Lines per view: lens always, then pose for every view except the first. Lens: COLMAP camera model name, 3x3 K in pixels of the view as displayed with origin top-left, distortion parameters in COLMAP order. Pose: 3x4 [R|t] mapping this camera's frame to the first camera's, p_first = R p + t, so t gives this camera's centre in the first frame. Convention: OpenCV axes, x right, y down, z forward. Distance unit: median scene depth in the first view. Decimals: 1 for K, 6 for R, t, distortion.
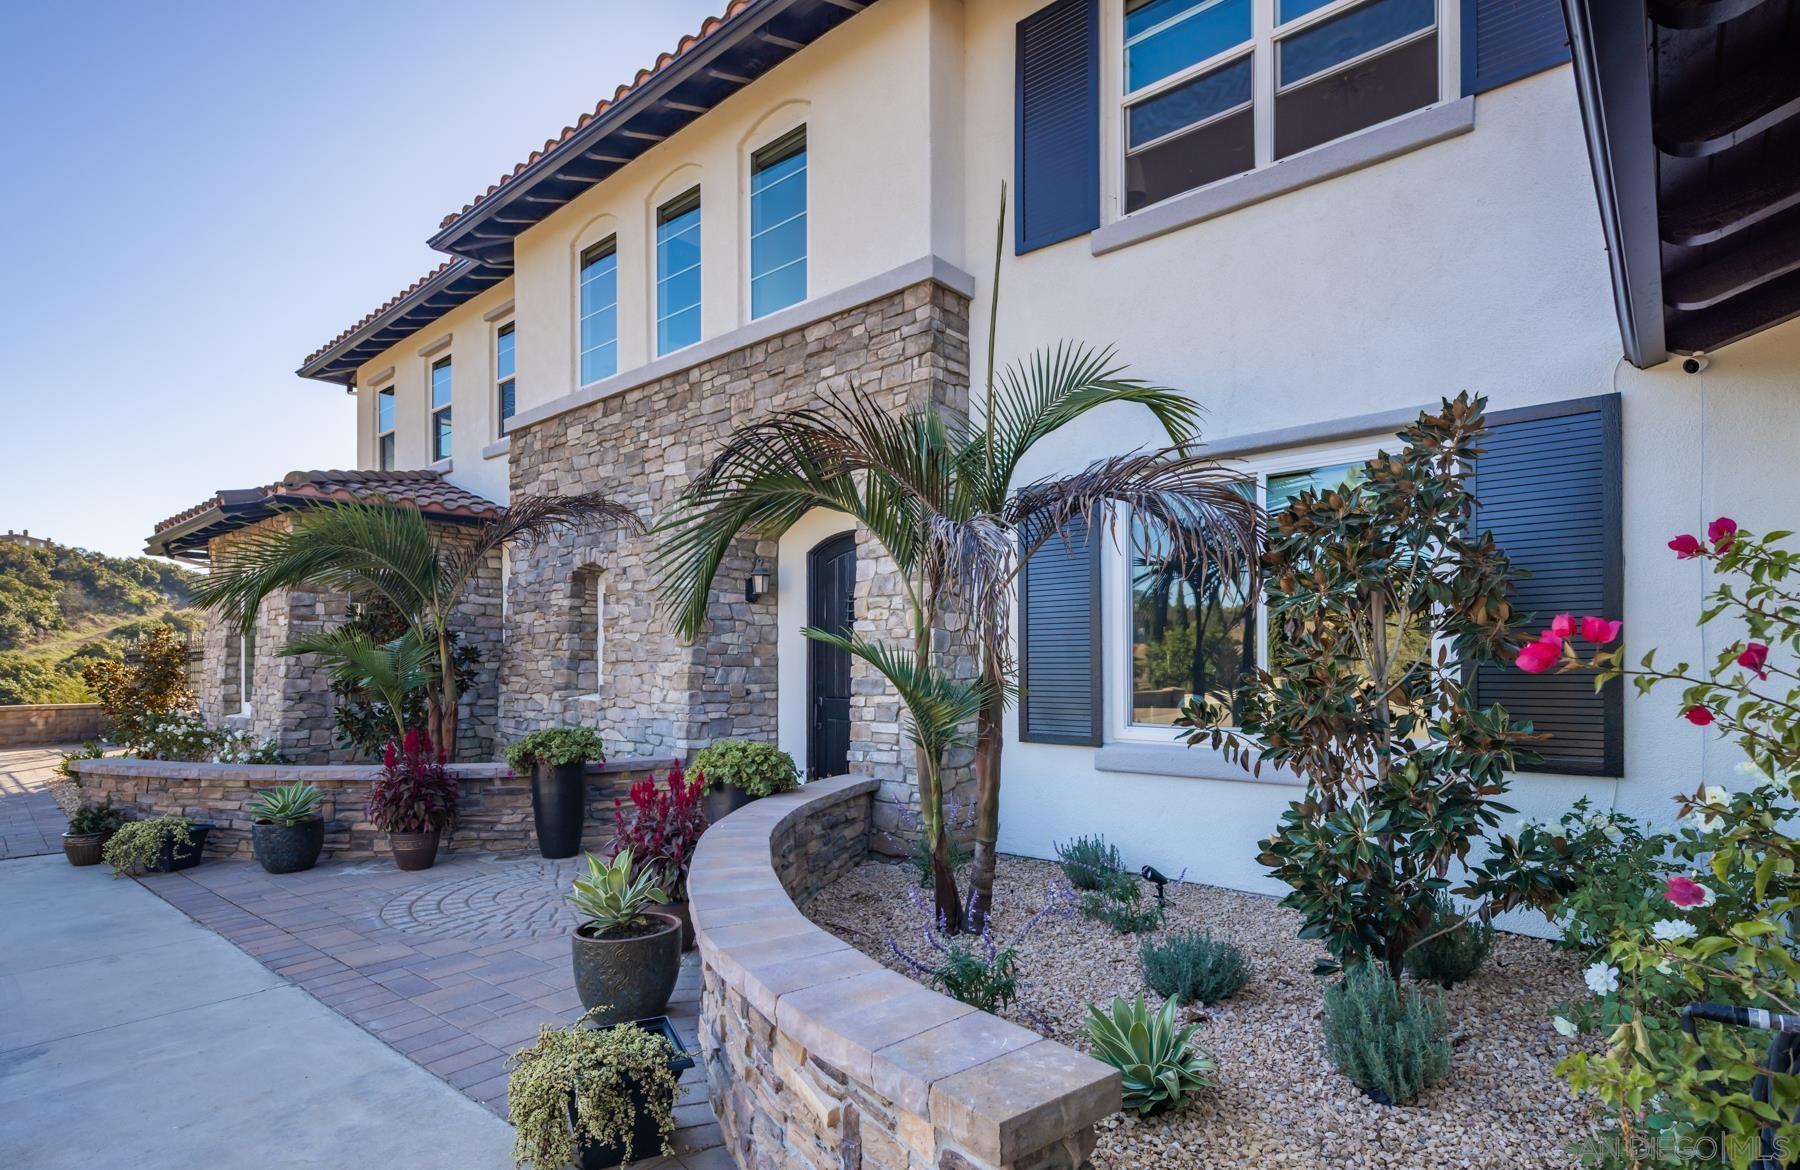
lens RADIAL K [[868.0, 0, 894.7], [0, 868.0, 667.7], [0, 0, 1]] dist [0.001820, 0.000452]
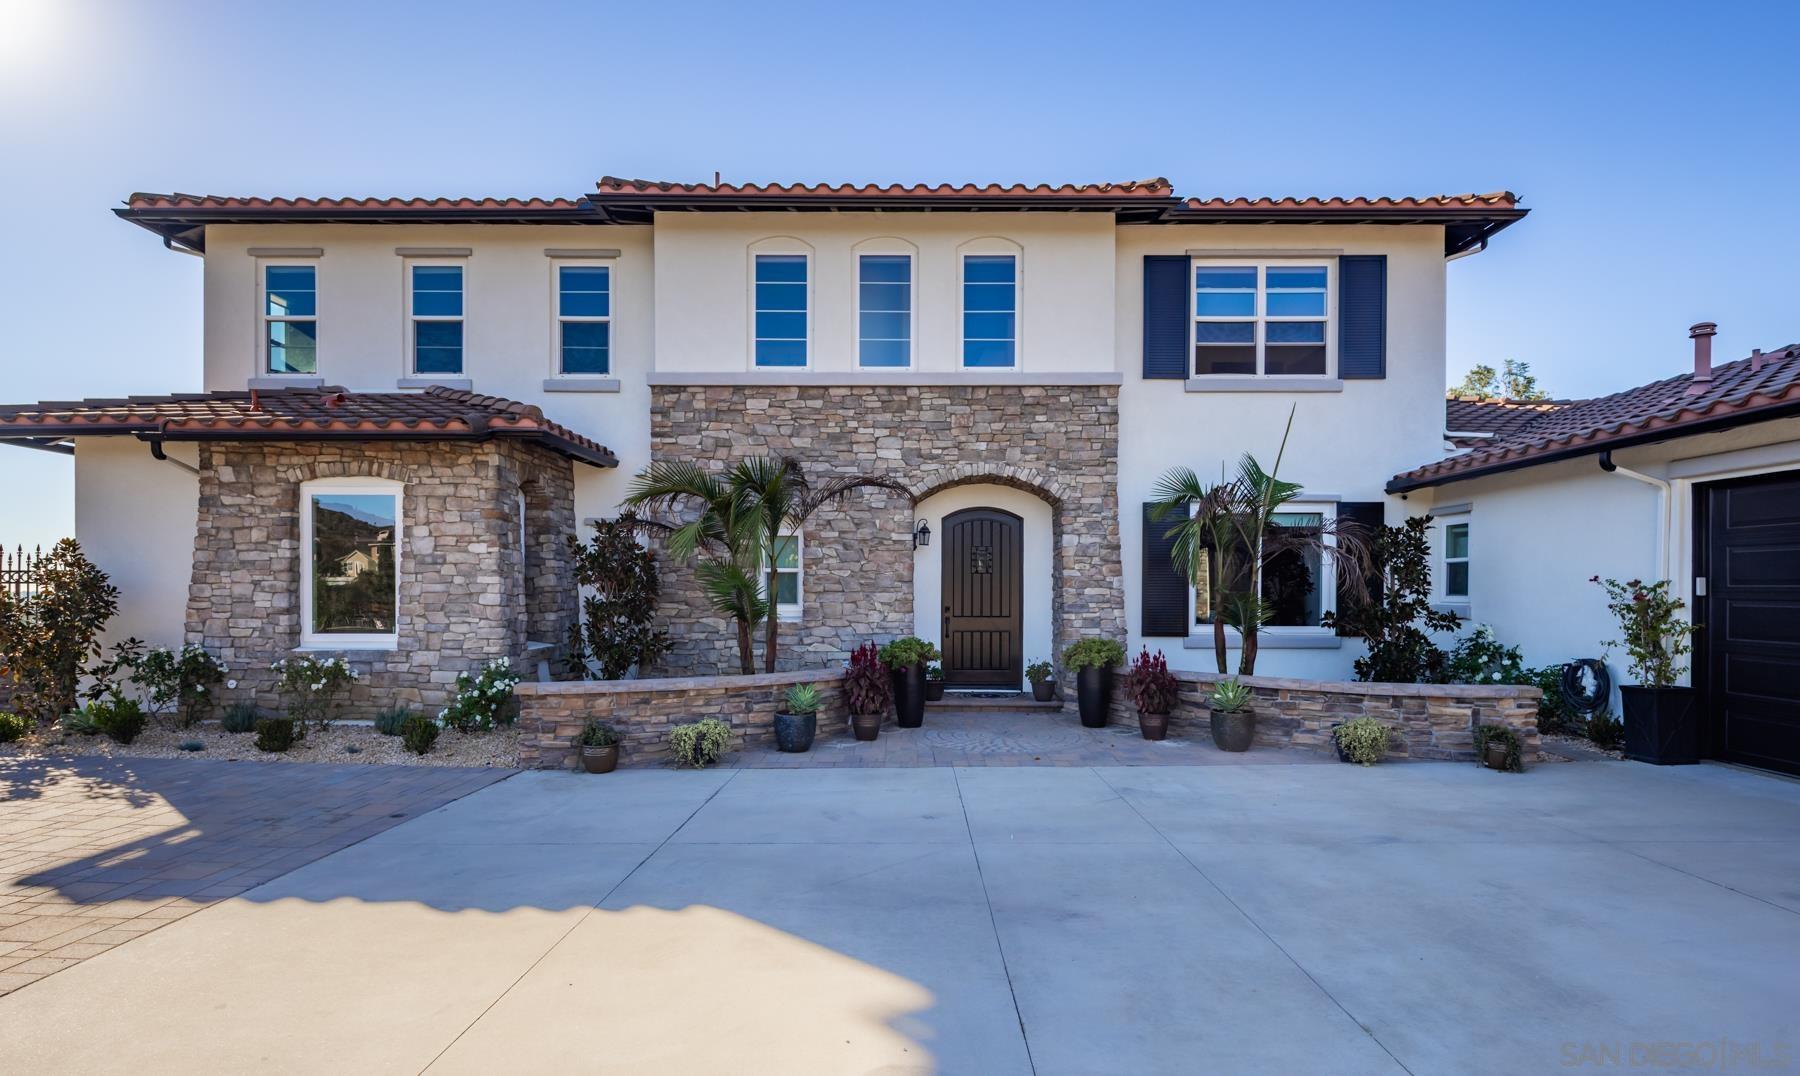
lens RADIAL K [[865.4, 0, 904.4], [0, 865.4, 597.9], [0, 0, 1]] dist [0.002201, 0.000142]
pose [[0.763317, 0.001126, 0.646023, -1.326457], [-0.003806, 0.999989, 0.002755, -0.001815], [-0.646013, -0.004561, 0.763313, -0.092403]]
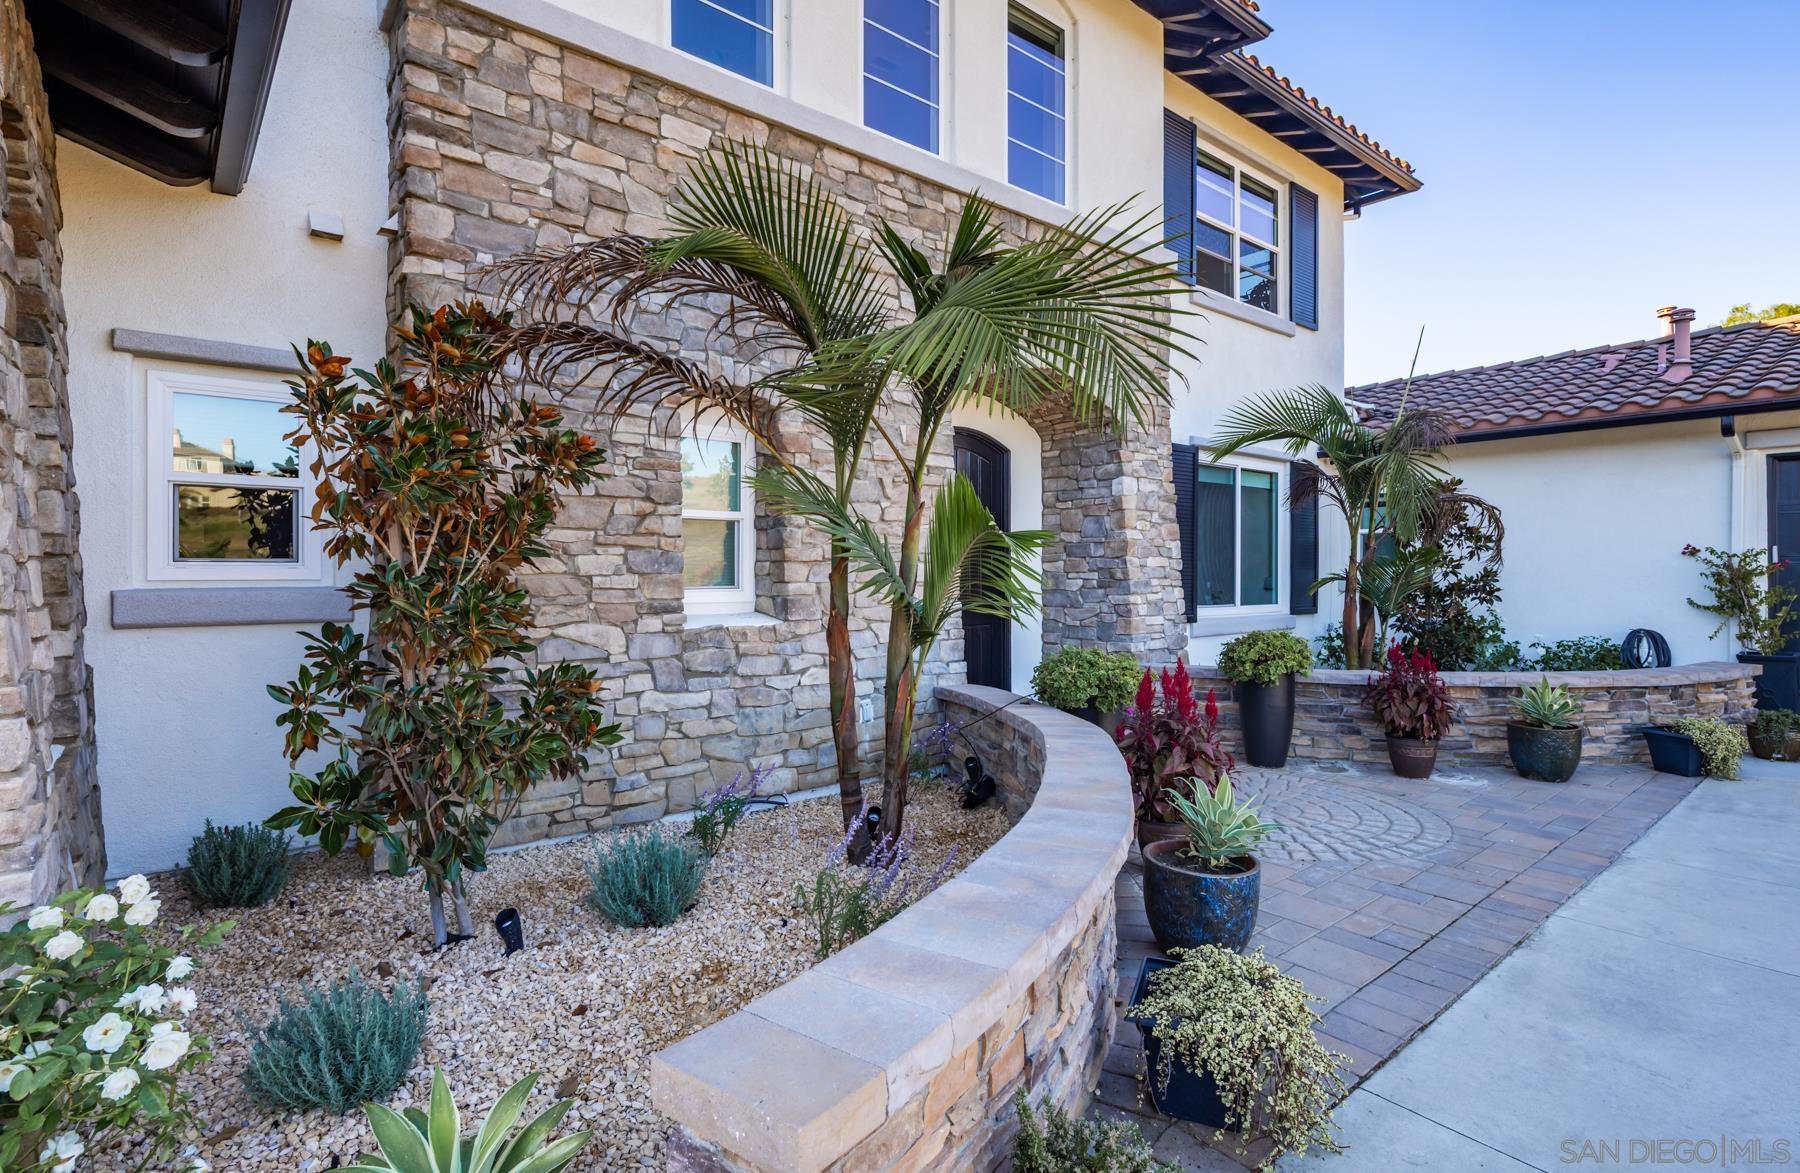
lens RADIAL K [[869.0, 0, 945.3], [0, 869.0, 578.4], [0, 0, 1]] dist [-0.000941, -0.000246]
pose [[0.173382, -0.002164, 0.984852, -1.155688], [0.005146, 0.999986, 0.001292, 0.007262], [-0.984841, 0.004844, 0.173390, 0.993271]]
